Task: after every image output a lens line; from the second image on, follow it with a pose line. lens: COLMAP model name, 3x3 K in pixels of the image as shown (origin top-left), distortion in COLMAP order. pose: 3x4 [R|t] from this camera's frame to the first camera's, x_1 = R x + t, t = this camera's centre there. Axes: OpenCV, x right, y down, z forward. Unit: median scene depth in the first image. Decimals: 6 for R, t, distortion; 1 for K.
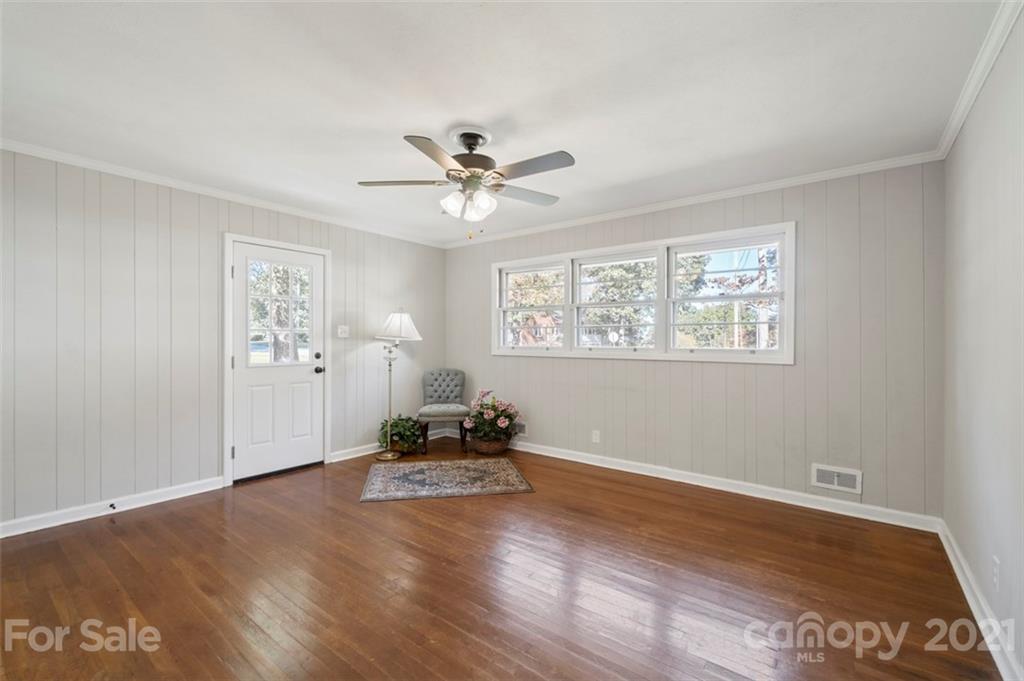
lens RADIAL K [[451.8, 0, 506.2], [0, 451.8, 343.3], [0, 0, 1]] dist [-0.004216, 0.000656]
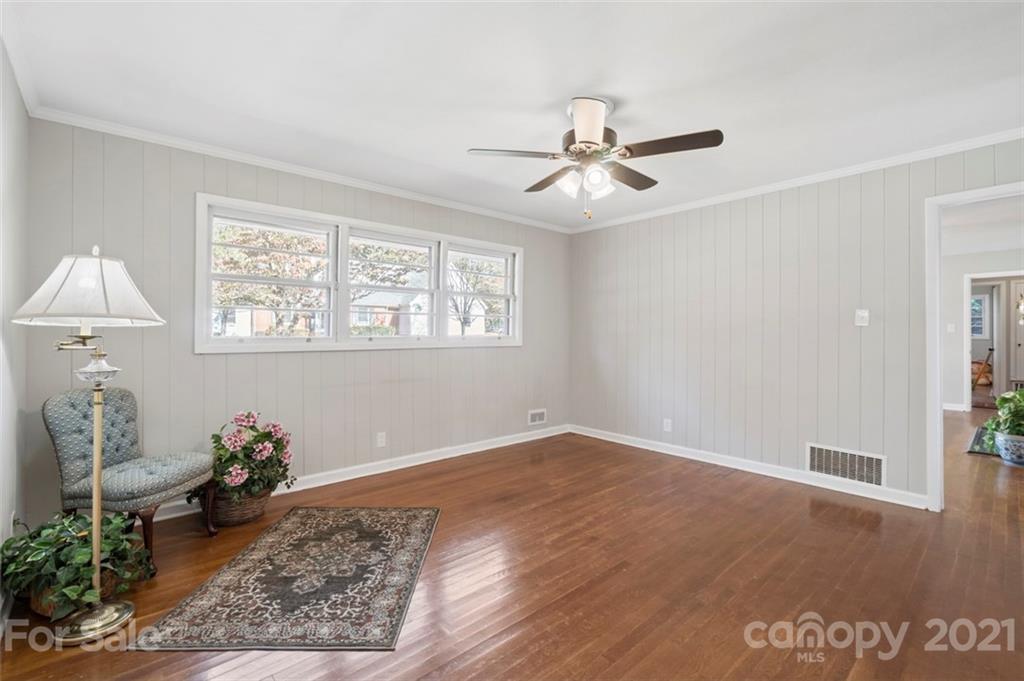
lens RADIAL K [[451.8, 0, 509.5], [0, 451.8, 334.4], [0, 0, 1]] dist [-0.004216, 0.000656]
pose [[0.166824, -0.008013, 0.985954, -0.655128], [0.006753, 0.999953, 0.006984, 0.001054], [-0.985963, 0.005493, 0.166871, 0.655709]]
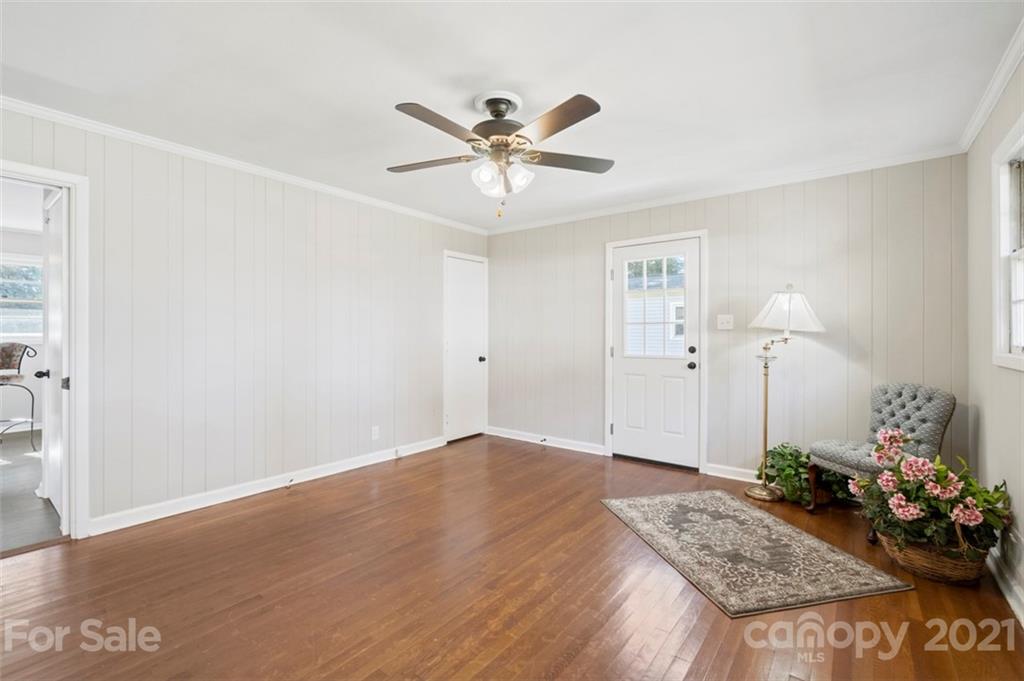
lens RADIAL K [[451.8, 0, 508.3], [0, 451.8, 339.6], [0, 0, 1]] dist [-0.004216, 0.000656]
pose [[0.015684, 0.004168, -0.999868, 0.511531], [-0.019971, 0.999793, 0.003855, 0.011619], [0.999678, 0.019908, 0.015764, 0.652567]]
